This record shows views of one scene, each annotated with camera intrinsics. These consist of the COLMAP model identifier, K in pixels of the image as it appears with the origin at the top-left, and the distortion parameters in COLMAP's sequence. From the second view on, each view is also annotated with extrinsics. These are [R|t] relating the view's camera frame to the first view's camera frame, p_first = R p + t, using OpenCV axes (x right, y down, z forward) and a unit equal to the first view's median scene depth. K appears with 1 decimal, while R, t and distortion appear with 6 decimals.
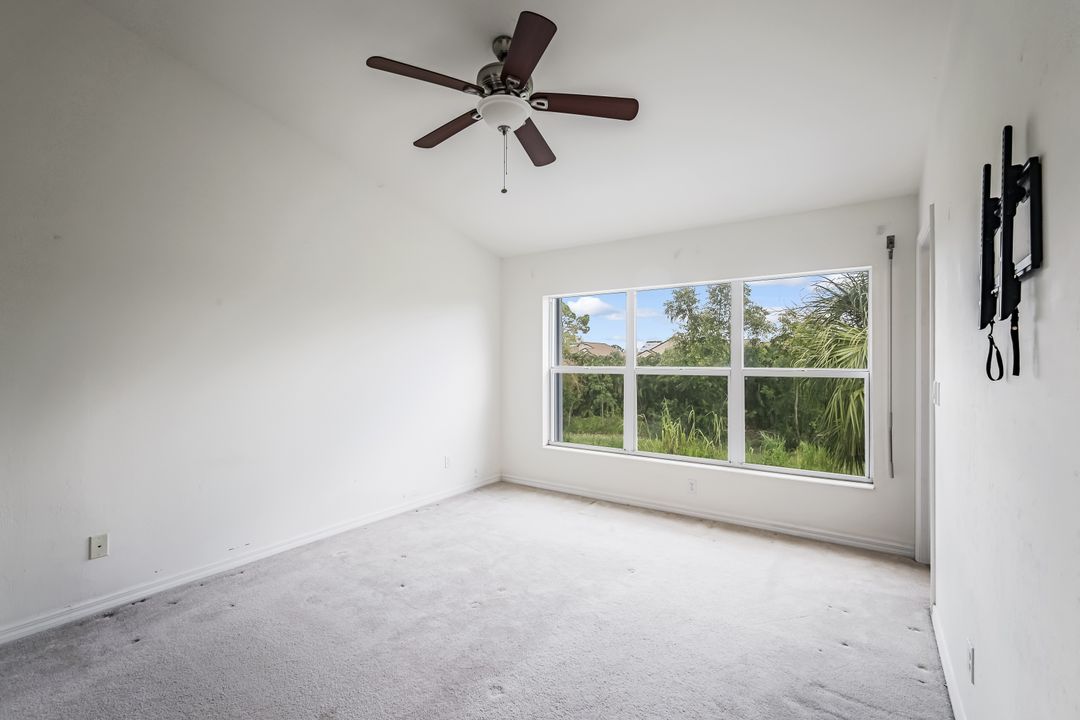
lens RADIAL K [[485.1, 0, 537.3], [0, 485.1, 362.5], [0, 0, 1]] dist [0.003940, -0.000194]
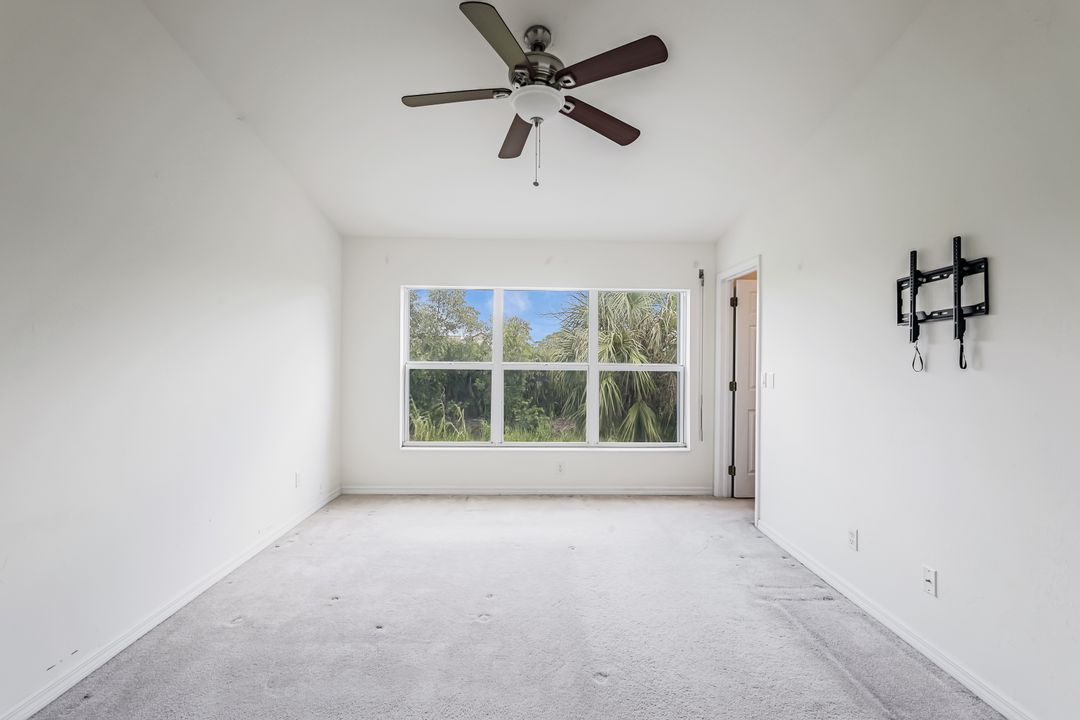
lens RADIAL K [[485.1, 0, 537.3], [0, 485.1, 362.5], [0, 0, 1]] dist [0.003940, -0.000194]
pose [[0.800318, -0.000135, 0.599575, -0.377791], [-0.006431, 0.999941, 0.008810, -0.000755], [-0.599541, -0.010906, 0.800270, 0.121118]]
